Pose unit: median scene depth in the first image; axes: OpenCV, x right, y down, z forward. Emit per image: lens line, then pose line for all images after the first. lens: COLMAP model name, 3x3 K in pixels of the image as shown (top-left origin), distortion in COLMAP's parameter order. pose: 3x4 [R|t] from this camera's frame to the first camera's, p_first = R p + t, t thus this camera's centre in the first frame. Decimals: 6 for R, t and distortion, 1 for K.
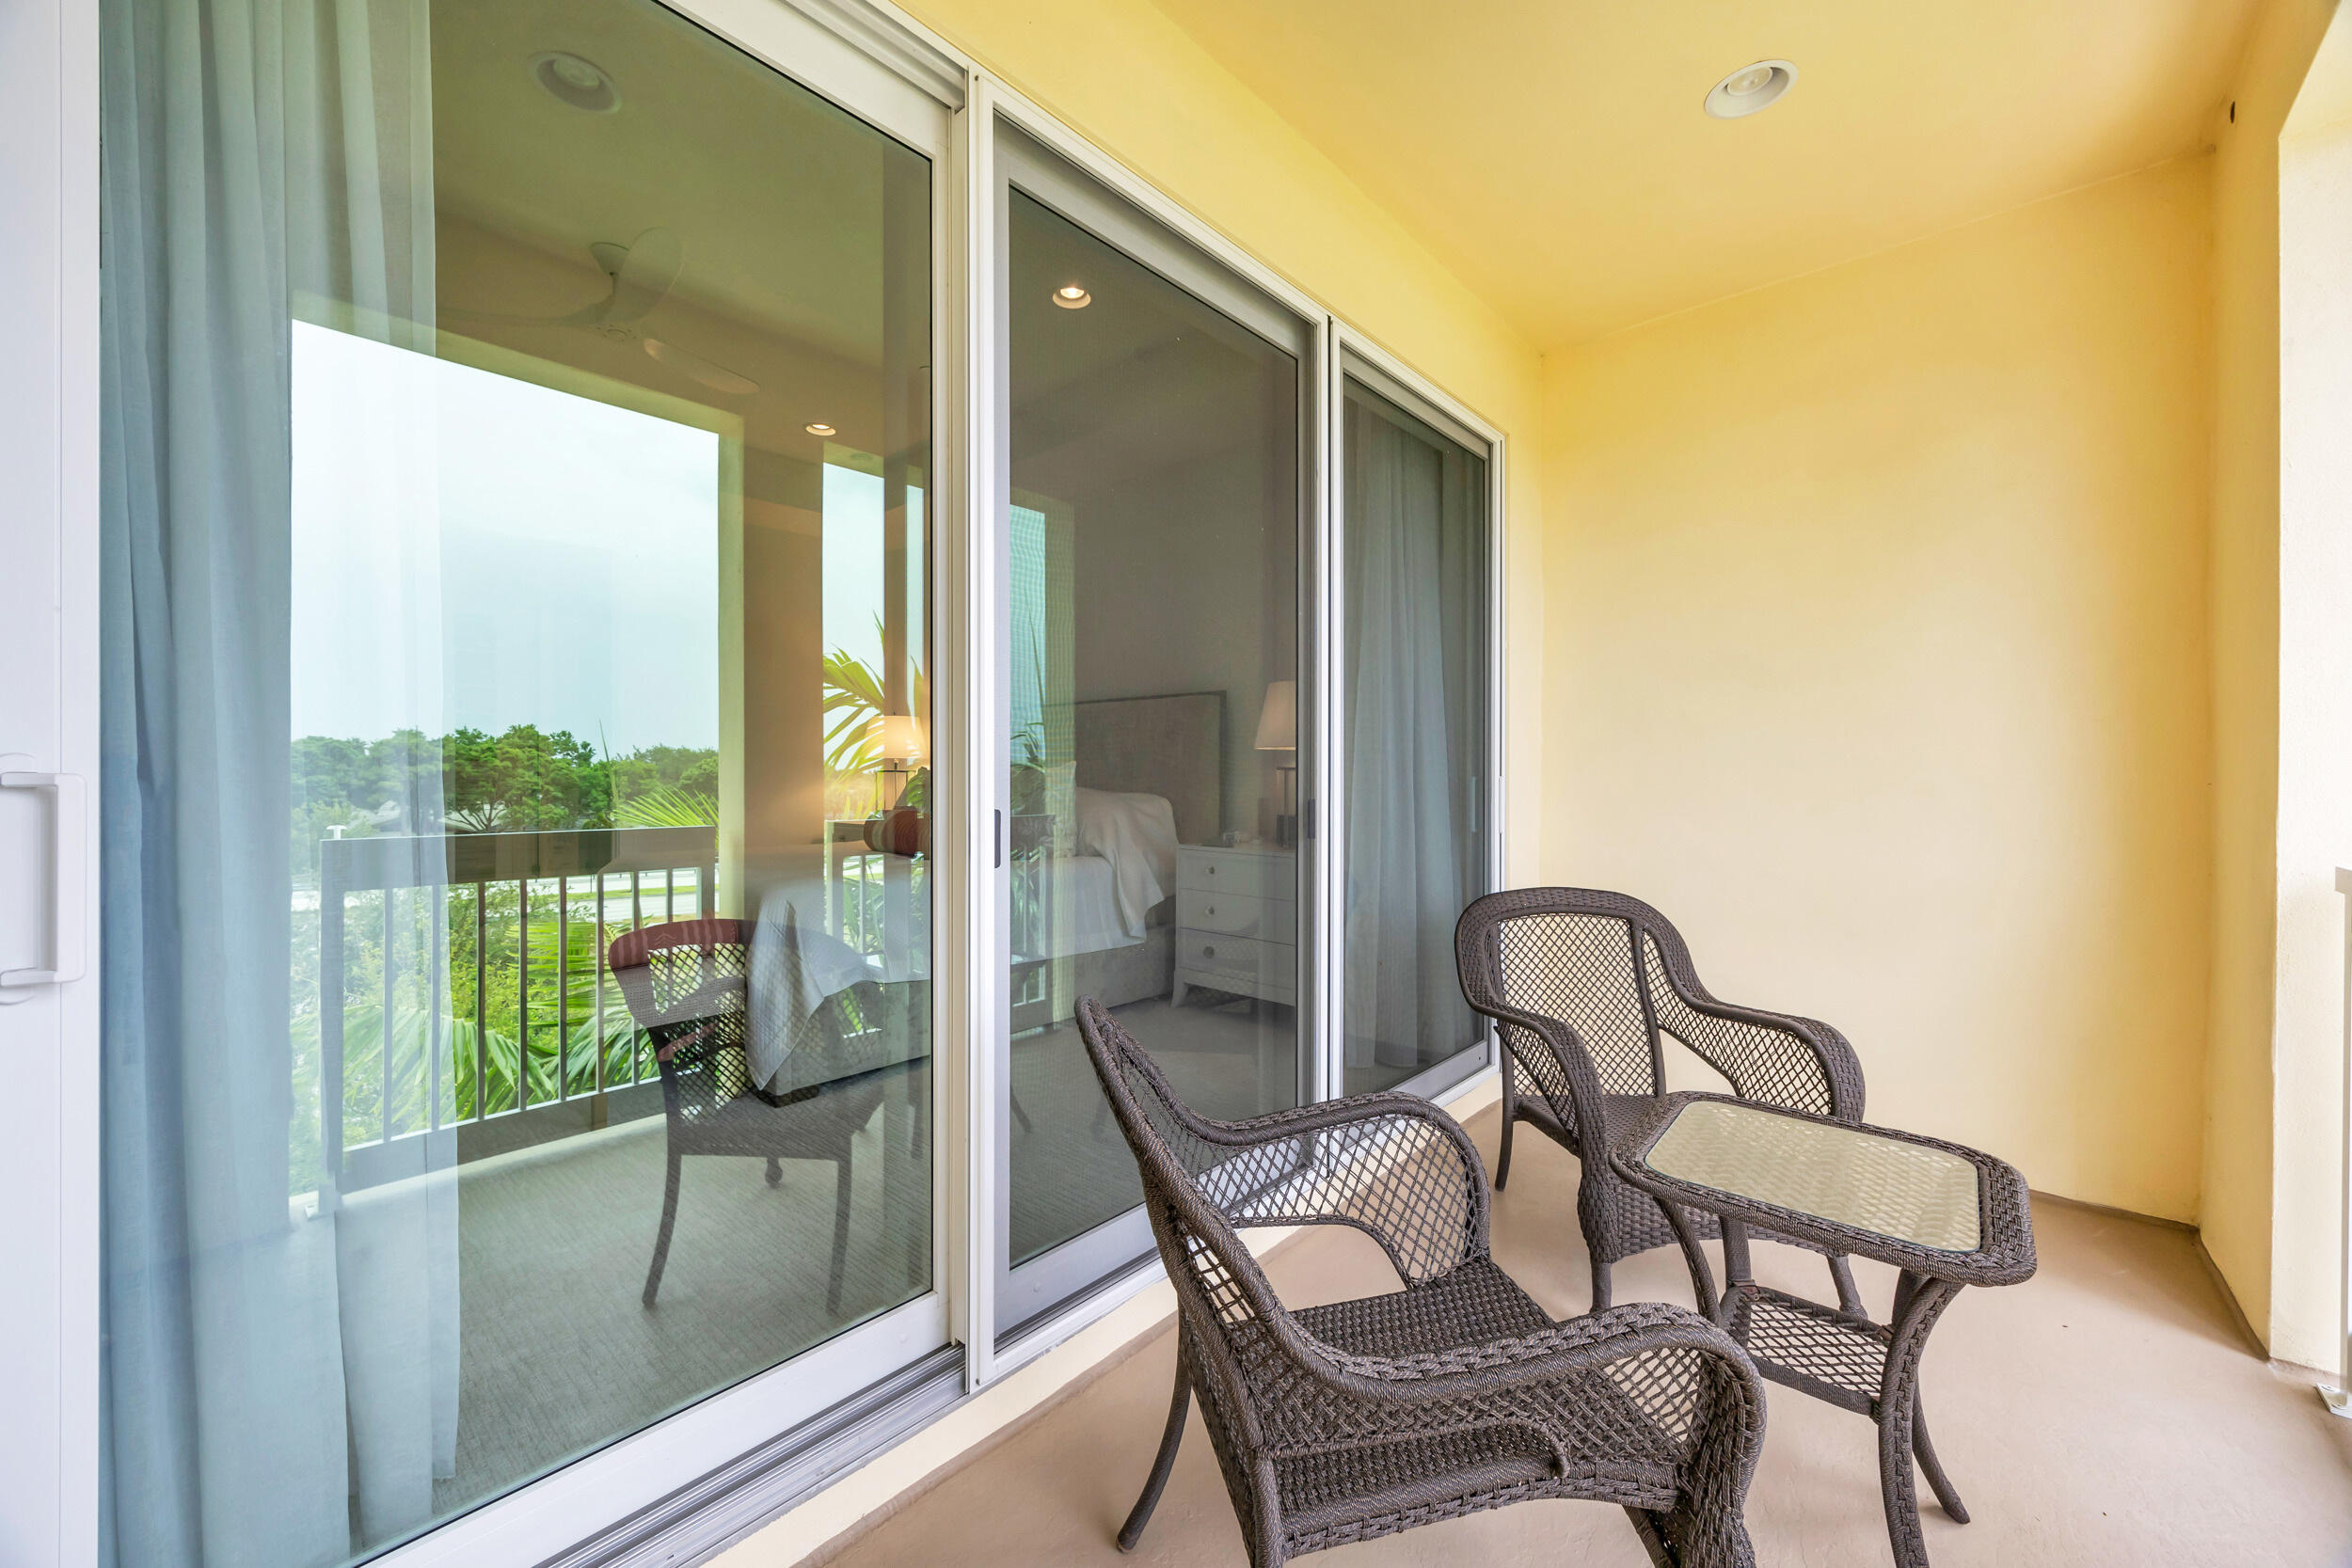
lens RADIAL K [[911.2, 0, 1181.4], [0, 911.2, 782.3], [0, 0, 1]] dist [0.000470, 0.000026]
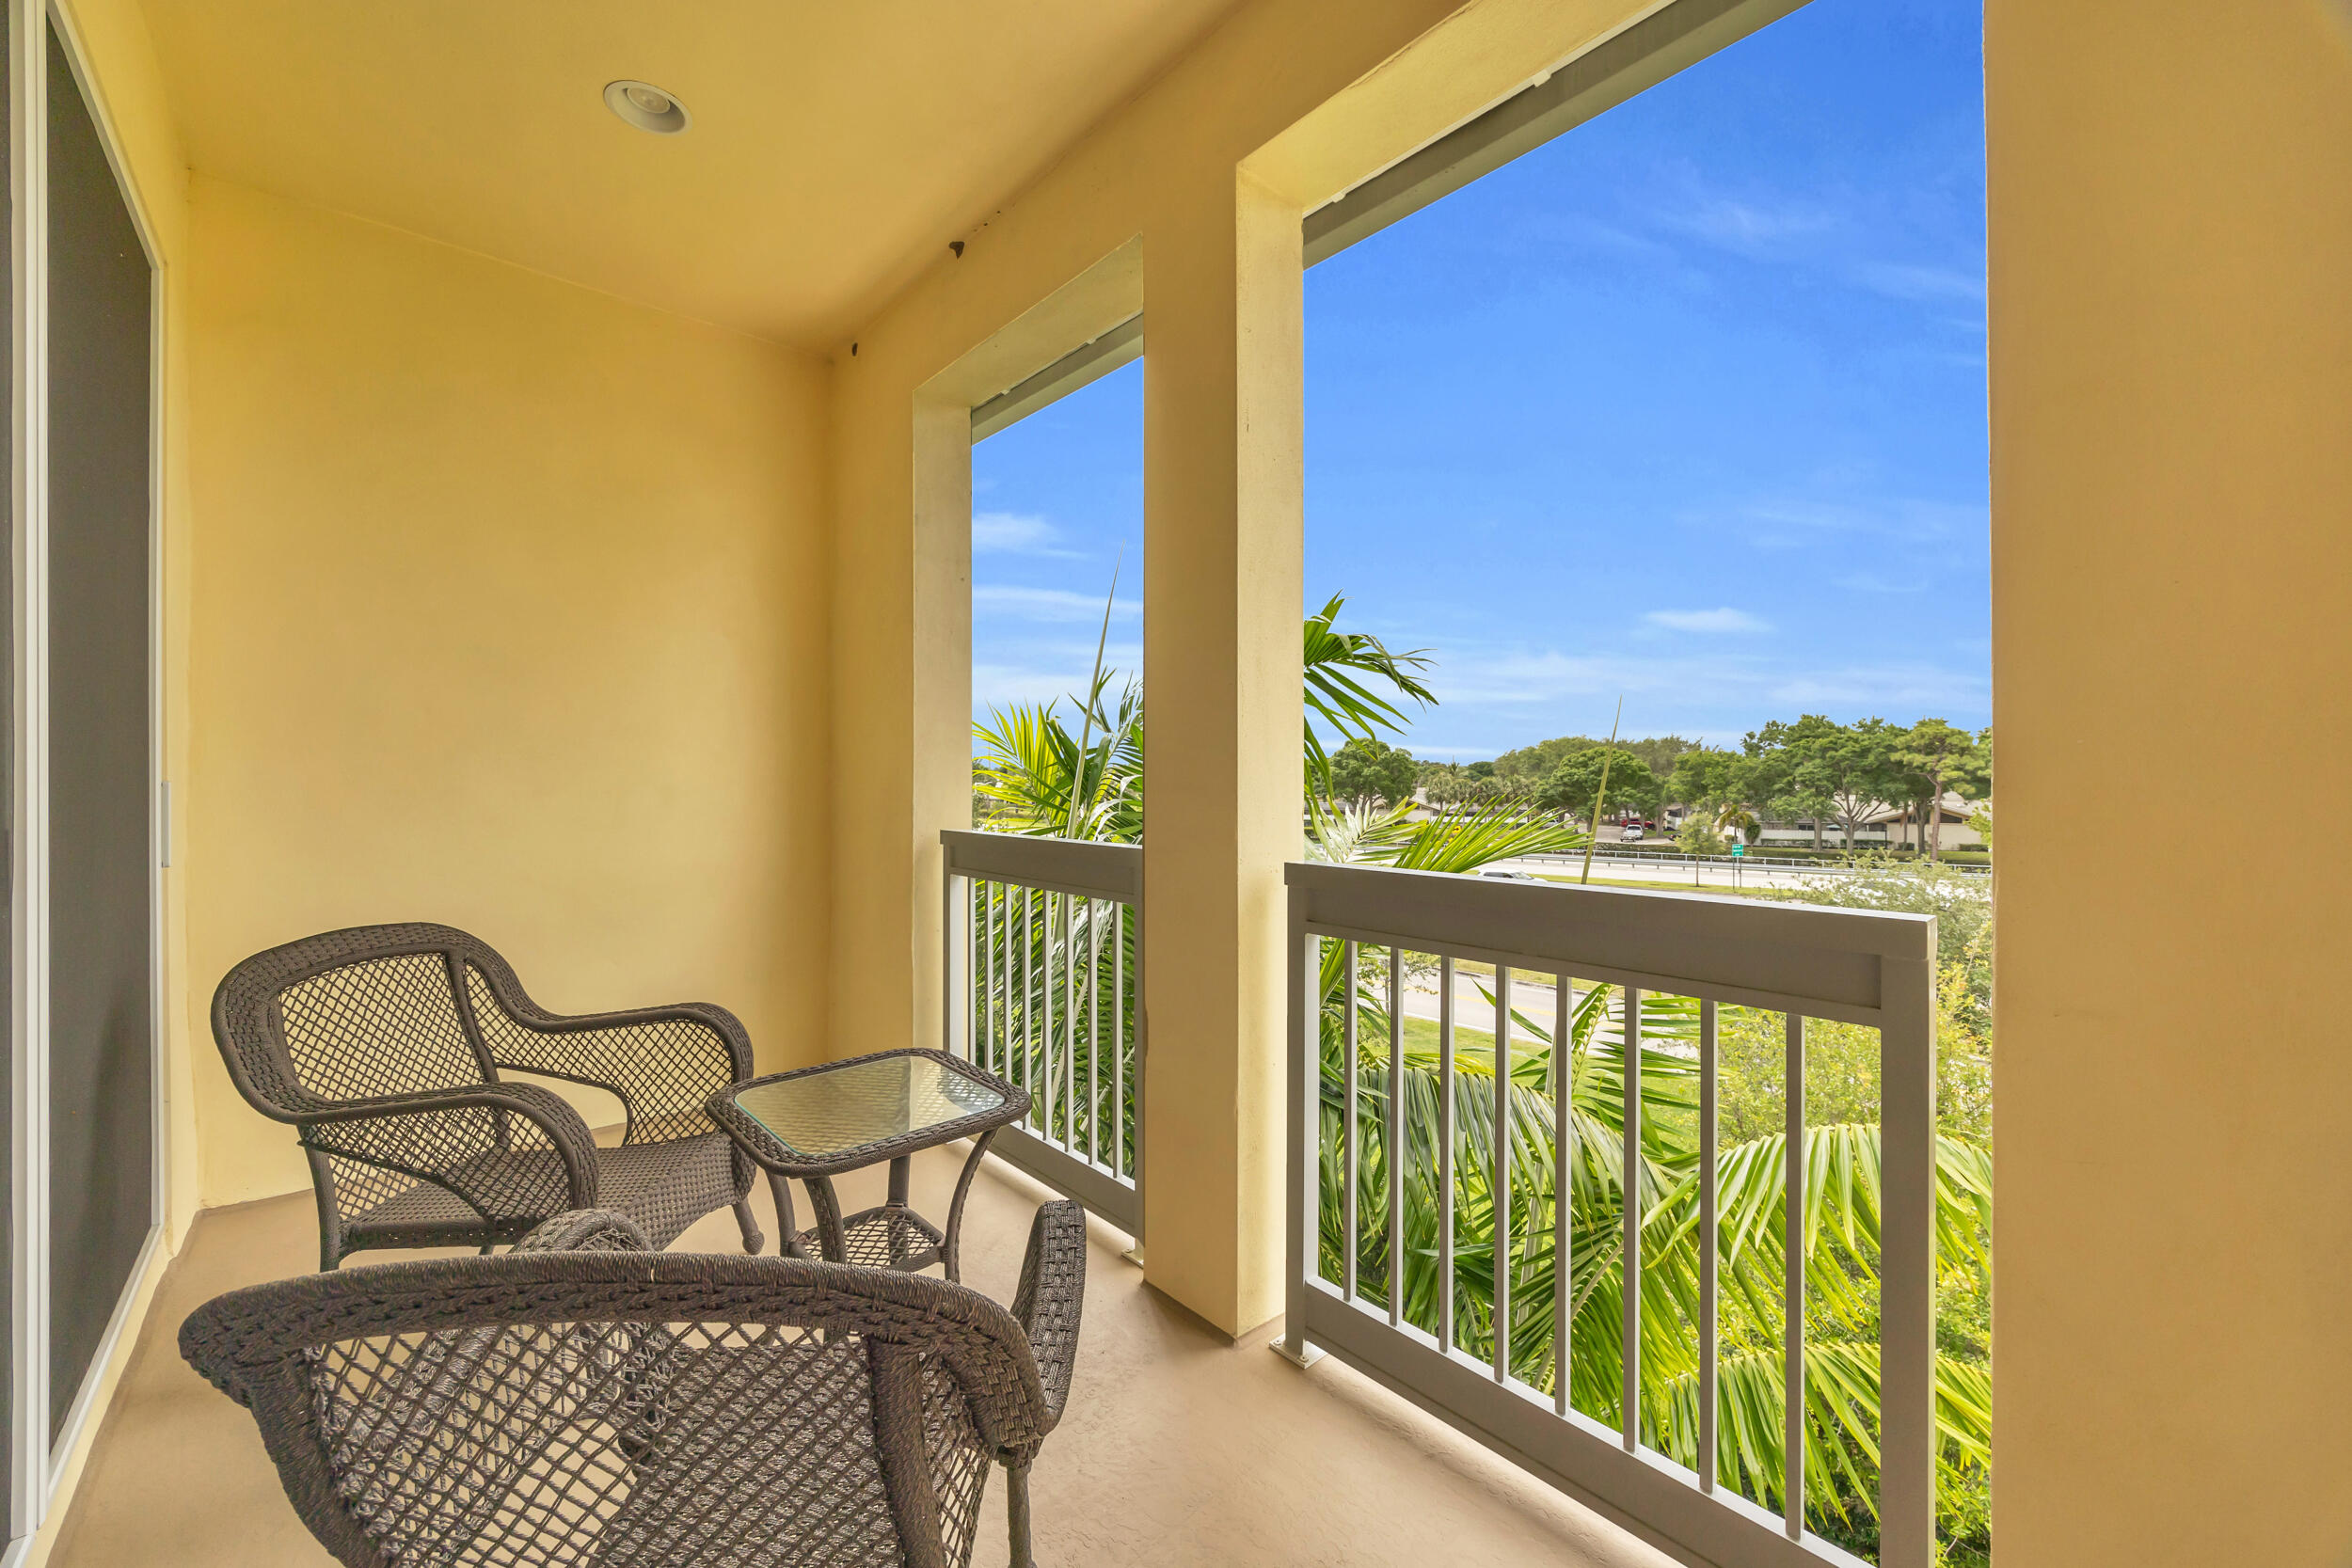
lens RADIAL K [[911.2, 0, 1181.8], [0, 911.2, 773.7], [0, 0, 1]] dist [0.000470, 0.000026]
pose [[0.108493, -0.003453, 0.994091, -0.271383], [0.011319, 0.999933, 0.002238, -0.007744], [-0.994033, 0.011009, 0.108525, 0.240578]]
